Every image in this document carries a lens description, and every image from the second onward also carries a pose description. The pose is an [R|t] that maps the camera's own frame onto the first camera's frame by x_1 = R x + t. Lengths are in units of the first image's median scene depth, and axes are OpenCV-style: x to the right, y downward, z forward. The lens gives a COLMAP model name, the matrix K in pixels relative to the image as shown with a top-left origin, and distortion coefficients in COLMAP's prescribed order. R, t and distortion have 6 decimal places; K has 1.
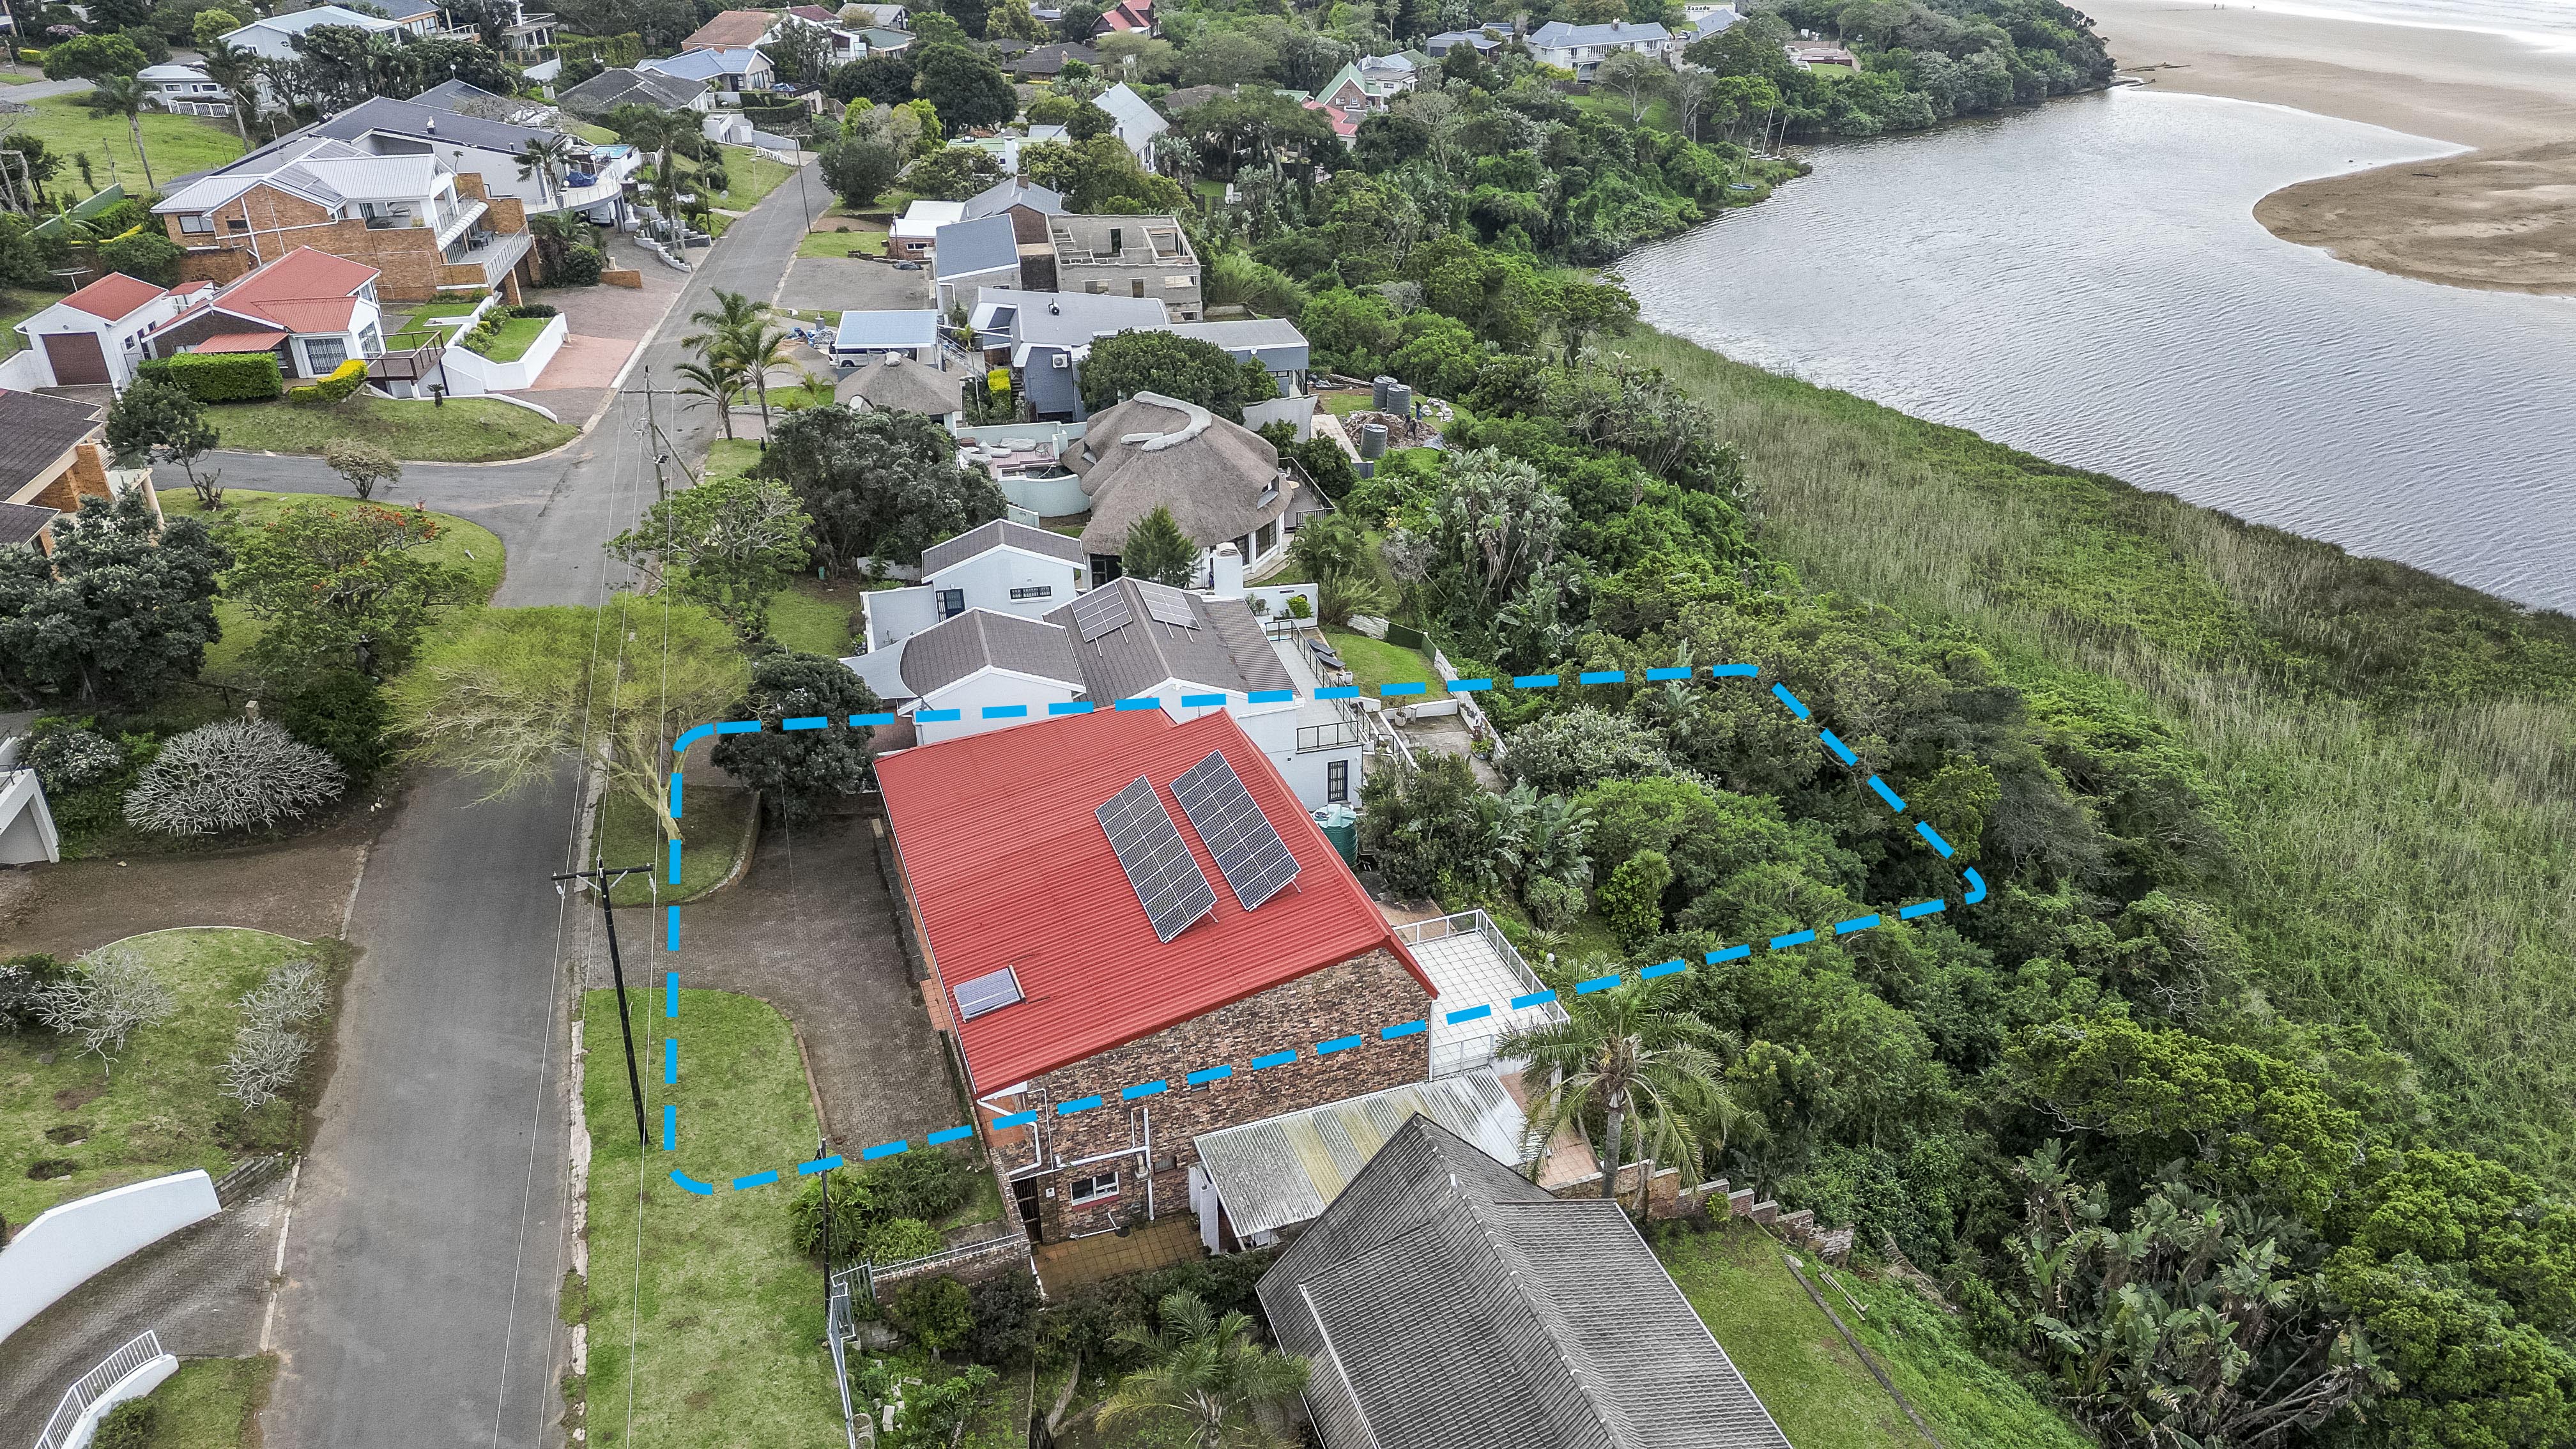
lens RADIAL K [[1807.6, 0, 1287.3], [0, 1807.6, 706.7], [0, 0, 1]] dist [0.069666, -0.069548]
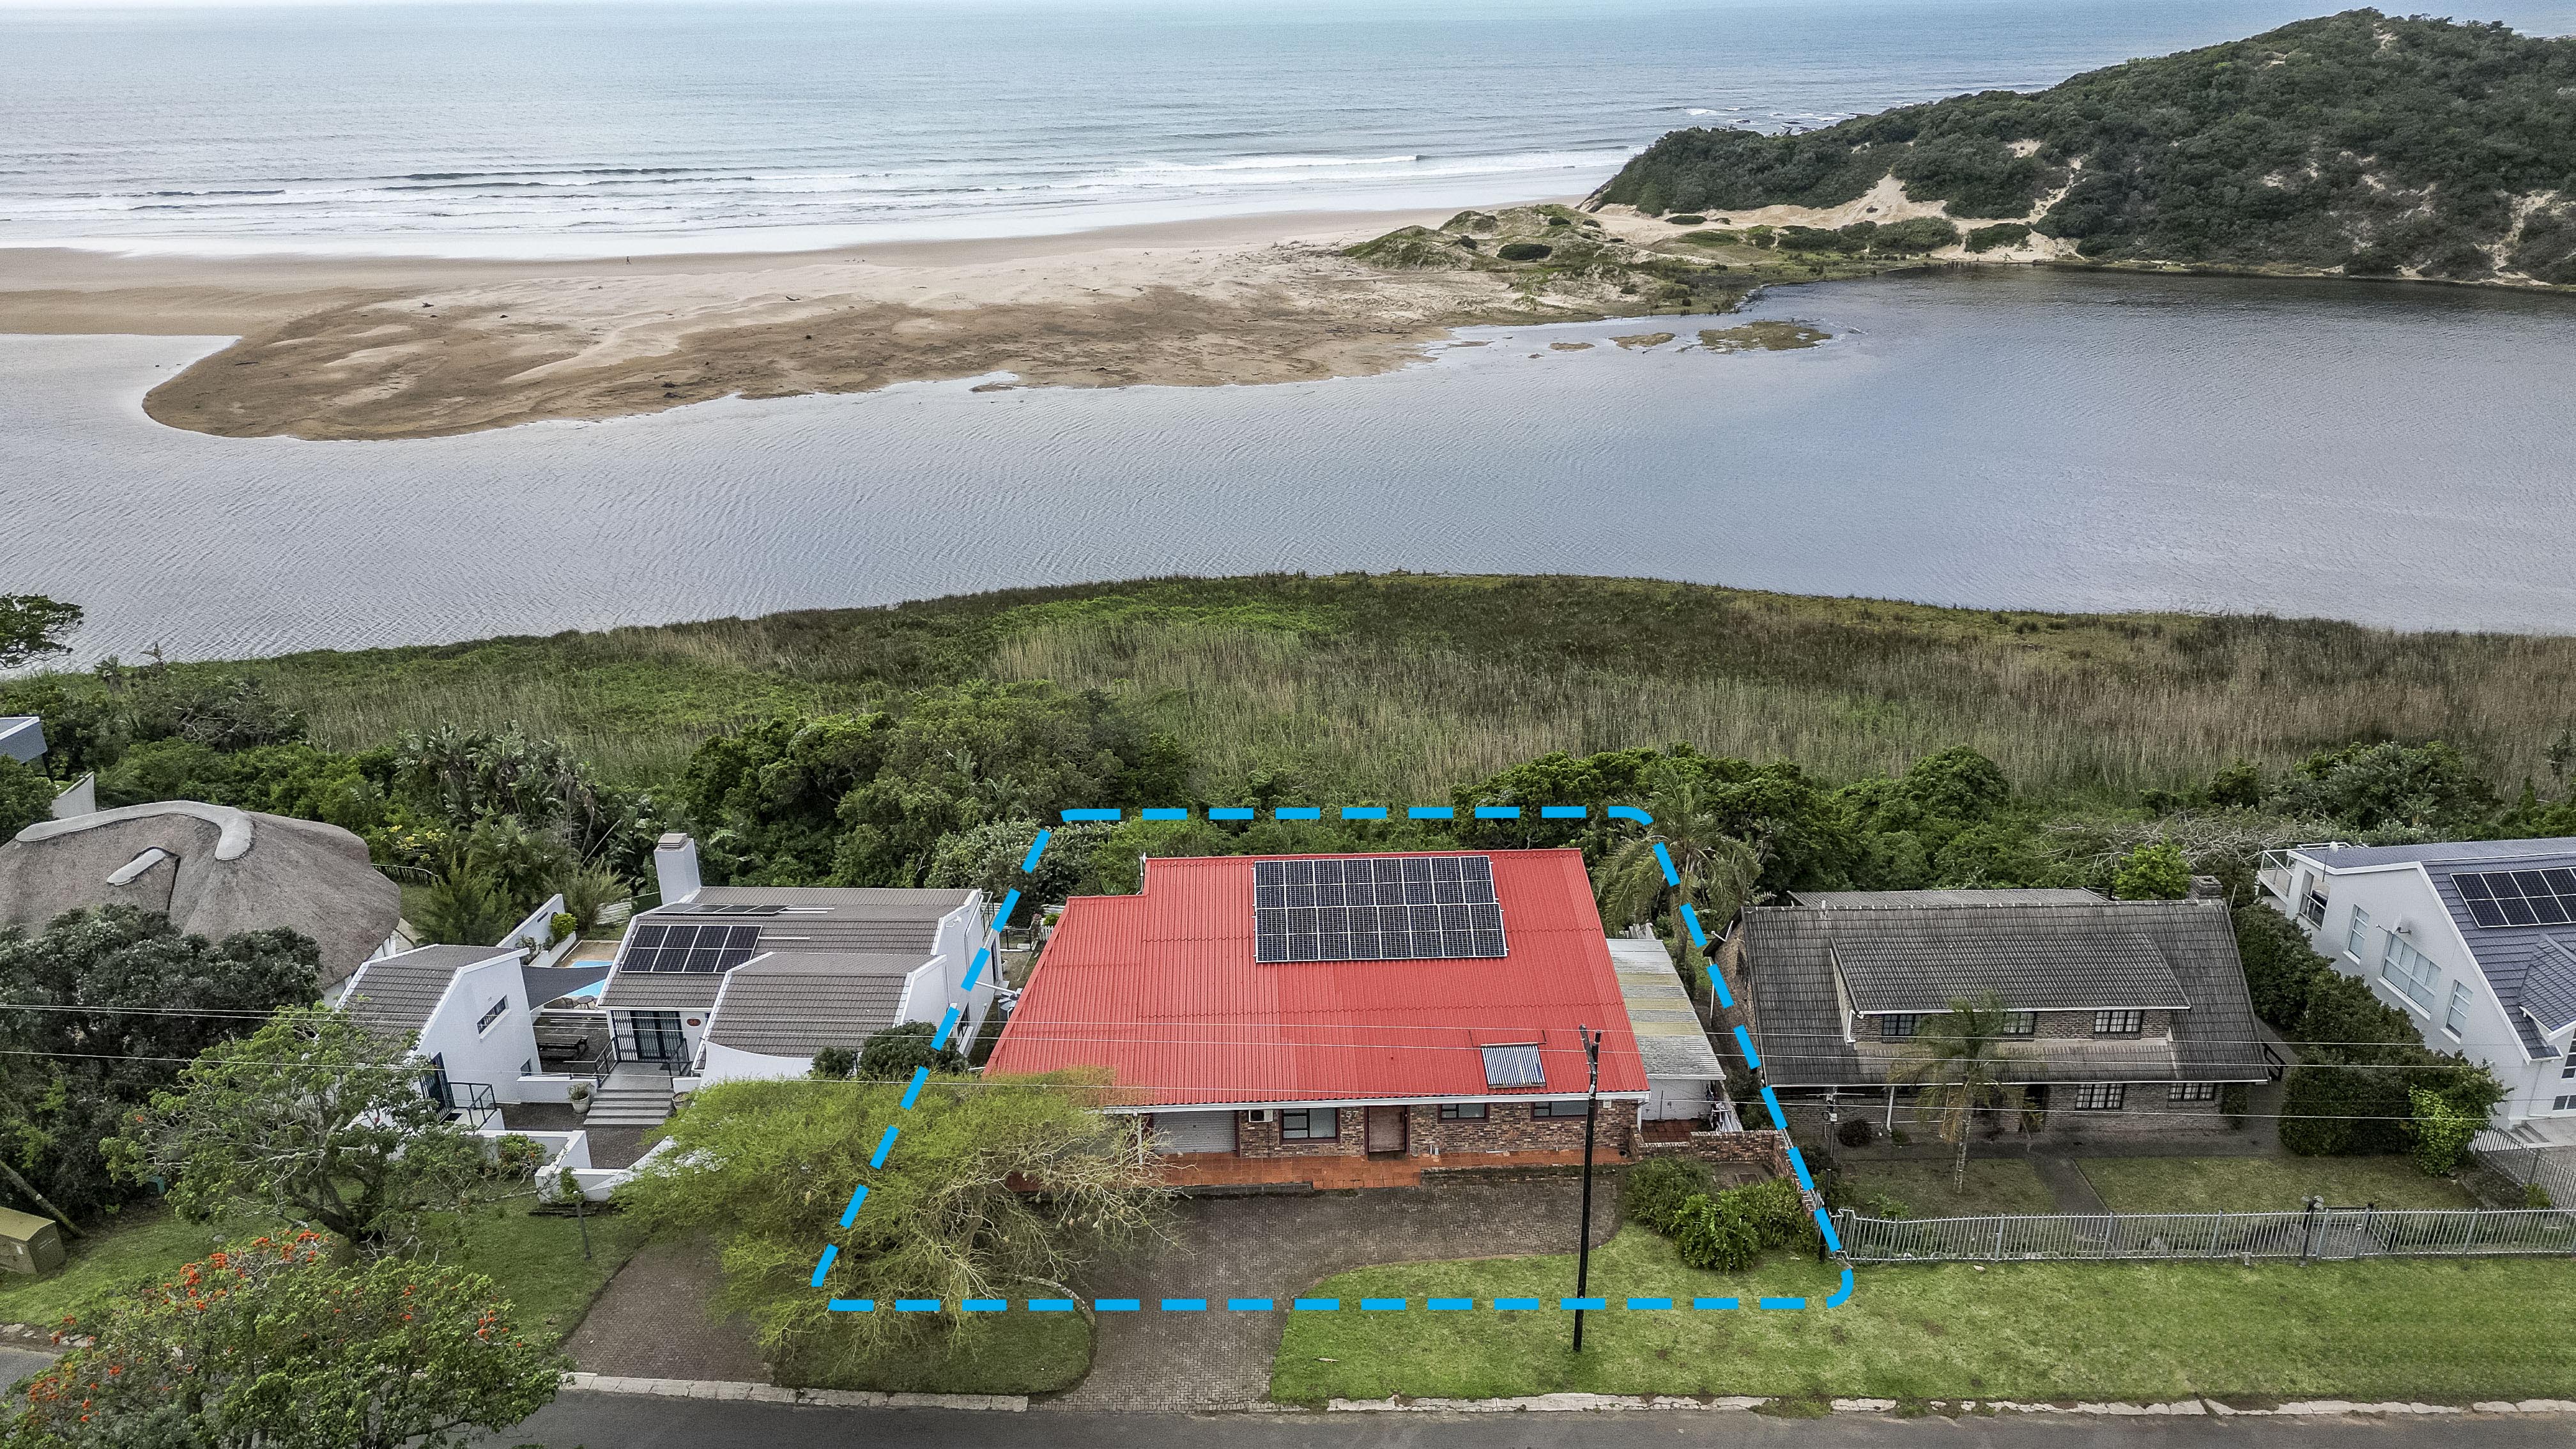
lens RADIAL K [[1807.6, 0, 1298.6], [0, 1807.6, 710.2], [0, 0, 1]] dist [0.069666, -0.069548]
pose [[0.304062, -0.341205, 0.889452, -0.876330], [0.432763, 0.881234, 0.190111, -0.227725], [-0.848683, 0.327117, 0.415611, 0.492348]]
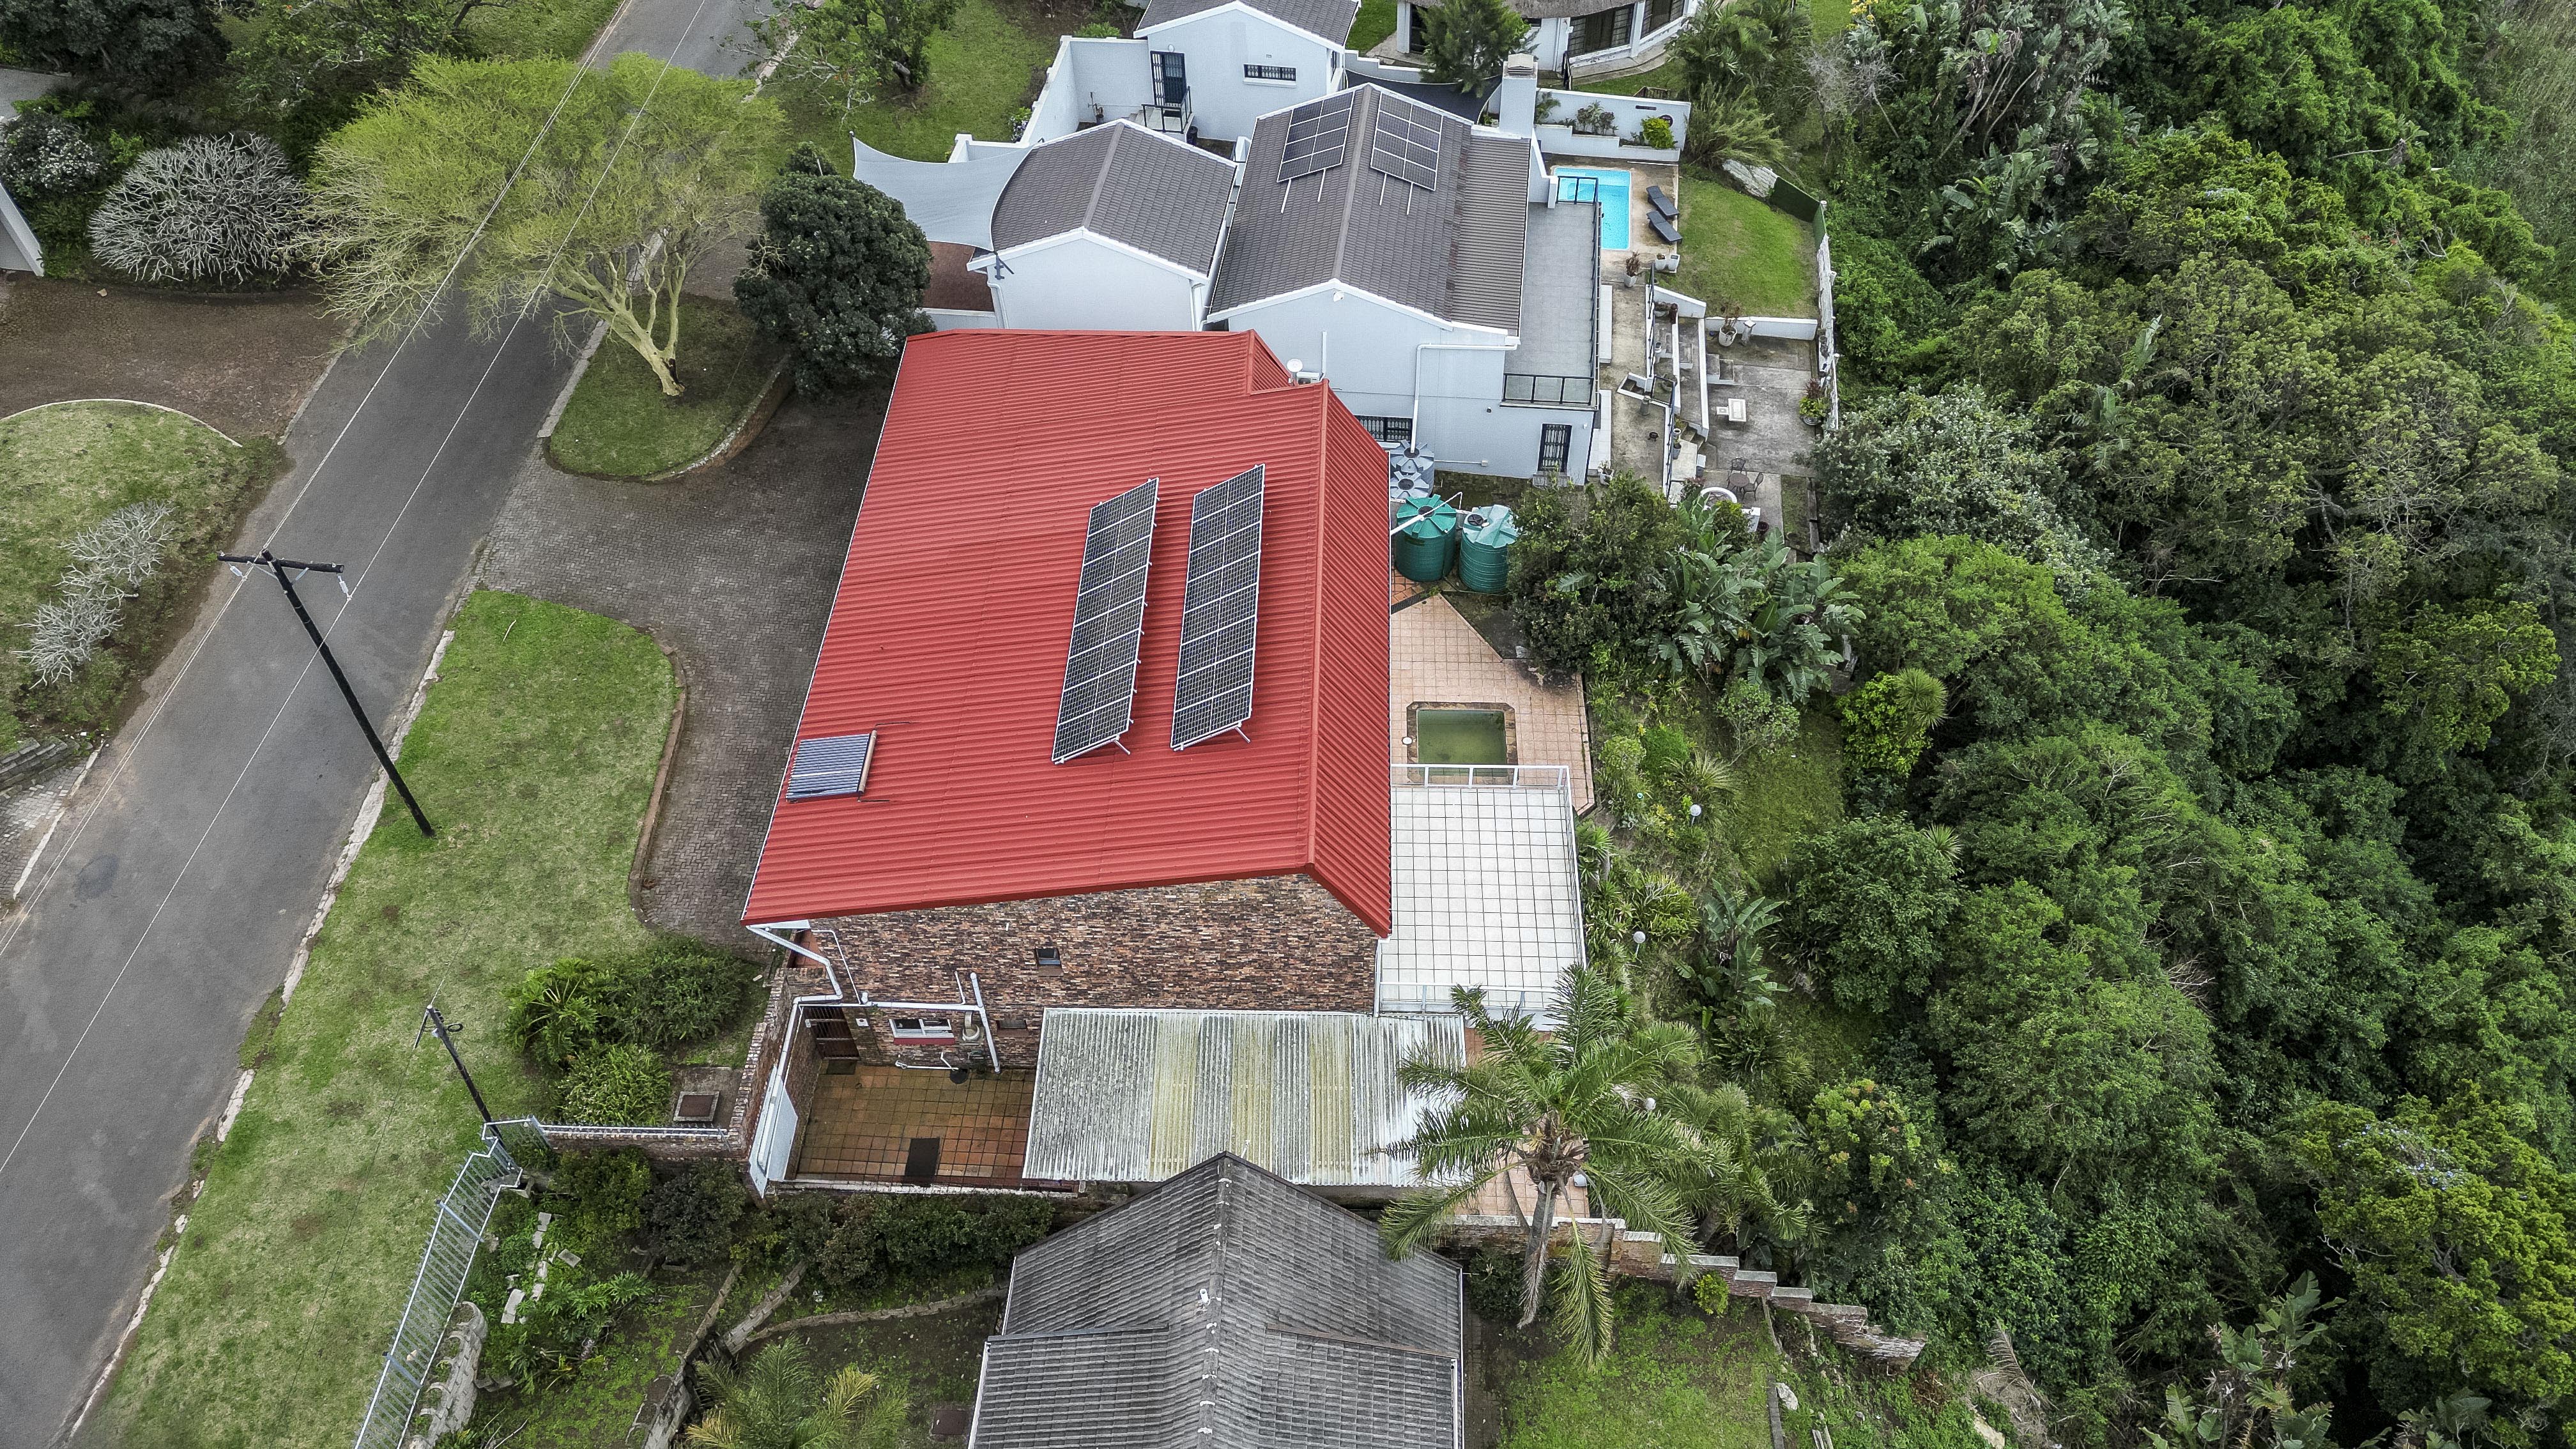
lens RADIAL K [[1807.6, 0, 1286.4], [0, 1807.6, 715.9], [0, 0, 1]] dist [0.069666, -0.069548]
pose [[0.930449, 0.270895, -0.246739, 0.164908], [-0.157429, 0.903600, 0.398401, -0.164296], [0.330879, -0.331848, 0.883401, 0.317649]]
